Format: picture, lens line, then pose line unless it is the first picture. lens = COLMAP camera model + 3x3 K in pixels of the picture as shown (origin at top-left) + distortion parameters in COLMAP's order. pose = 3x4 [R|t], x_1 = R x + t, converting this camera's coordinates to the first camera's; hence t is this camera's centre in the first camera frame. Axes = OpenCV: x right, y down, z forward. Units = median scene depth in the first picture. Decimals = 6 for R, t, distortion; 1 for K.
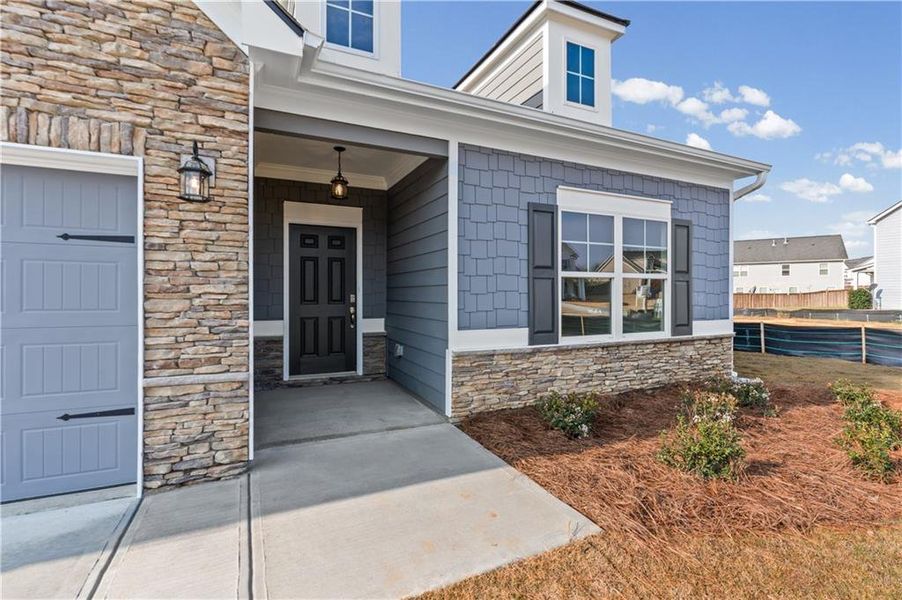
lens RADIAL K [[417.8, 0, 449.3], [0, 417.8, 294.8], [0, 0, 1]] dist [-0.004645, 0.001985]
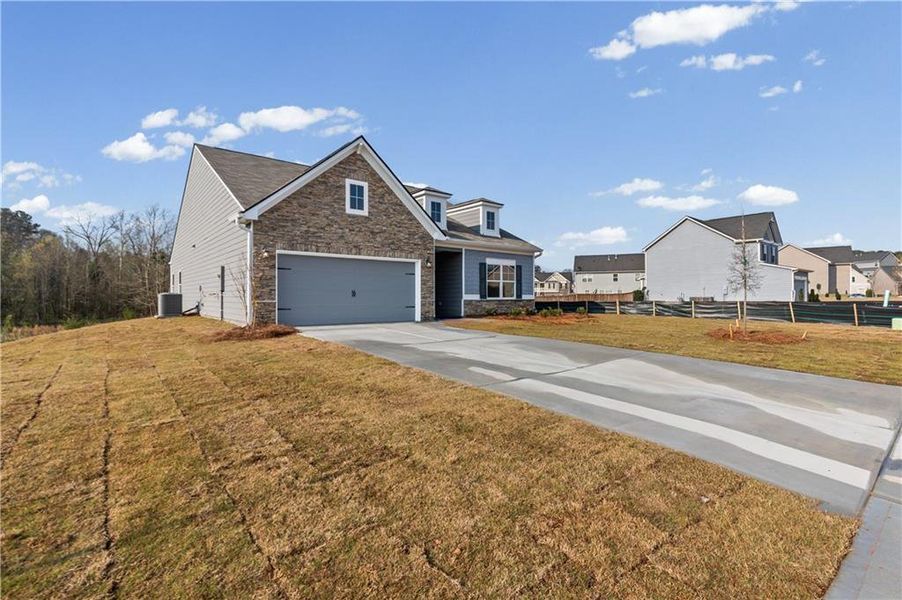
lens RADIAL K [[417.8, 0, 450.8], [0, 417.8, 295.3], [0, 0, 1]] dist [-0.004645, 0.001985]
pose [[0.967719, -0.002679, 0.252018, -1.014172], [0.004894, 0.999955, -0.008164, 0.112143], [-0.251984, 0.009134, 0.967688, -2.599177]]
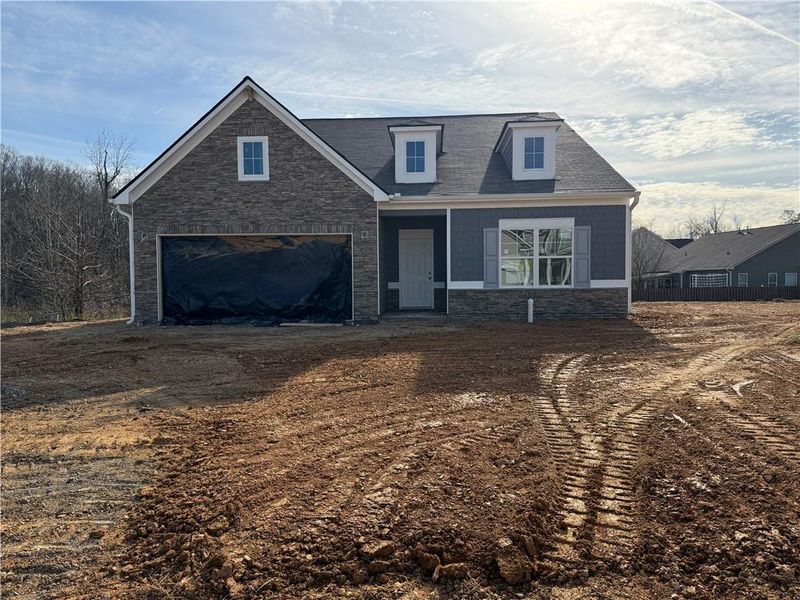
lens RADIAL K [[564.1, 0, 401.5], [0, 564.1, 307.8], [0, 0, 1]] dist [0.073023, -0.025692]
pose [[0.880181, 0.008244, -0.474567, 1.260649], [0.007606, 0.999476, 0.031470, 0.122173], [0.474578, -0.031309, 0.879657, -1.997595]]
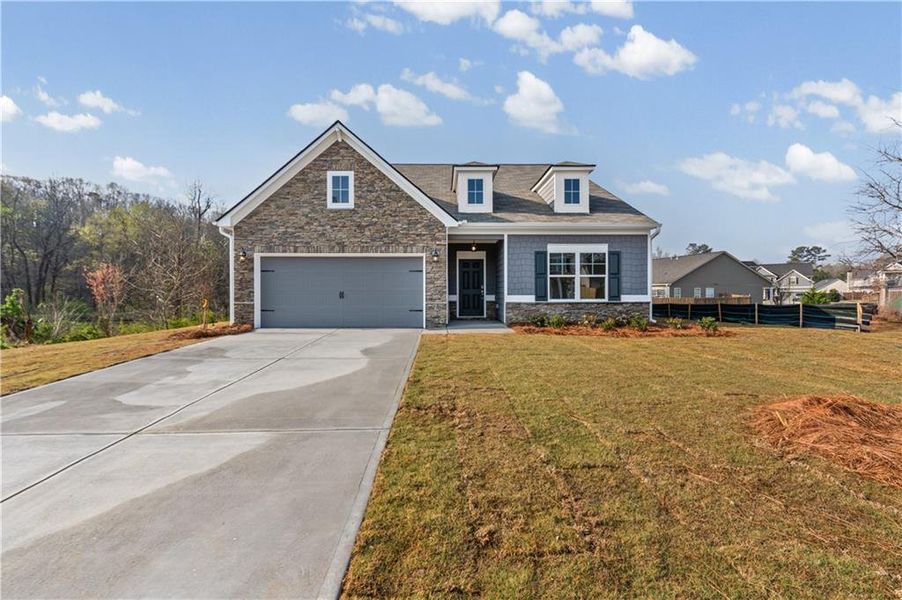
lens RADIAL K [[417.8, 0, 449.3], [0, 417.8, 294.8], [0, 0, 1]] dist [-0.004645, 0.001985]
pose [[0.912479, -0.002955, -0.409113, 0.790832], [0.001770, 0.999993, -0.003275, 0.081315], [0.409120, 0.002265, 0.912478, -1.767418]]
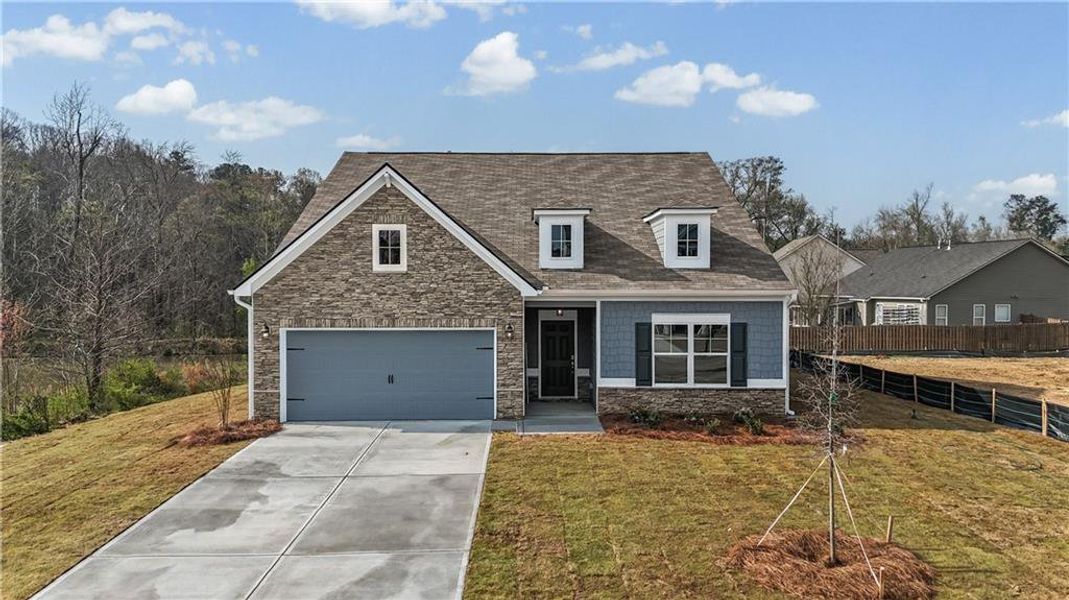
lens RADIAL K [[818.4, 0, 538.9], [0, 818.4, 298.2], [0, 0, 1]] dist [0.123143, -0.025981]
pose [[0.909999, 0.006172, -0.414565, 1.478882], [-0.000221, 0.999896, 0.014401, -0.398533], [0.414610, -0.013014, 0.909906, -3.088333]]
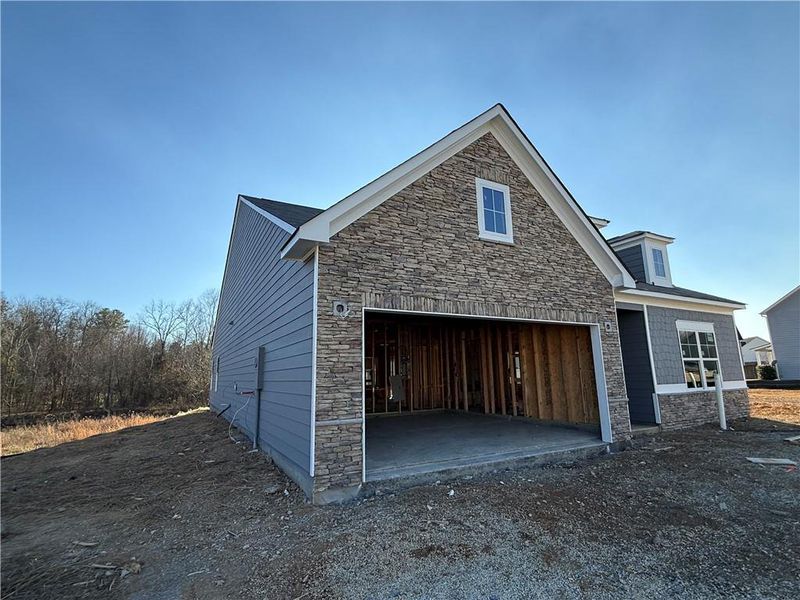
lens RADIAL K [[392.3, 0, 398.8], [0, 392.3, 301.6], [0, 0, 1]] dist [-0.003636, -0.000463]
pose [[0.997708, -0.011262, 0.066721, -1.372422], [0.023890, 0.981179, -0.191616, 0.013122], [-0.063307, 0.192771, 0.979199, -0.994777]]
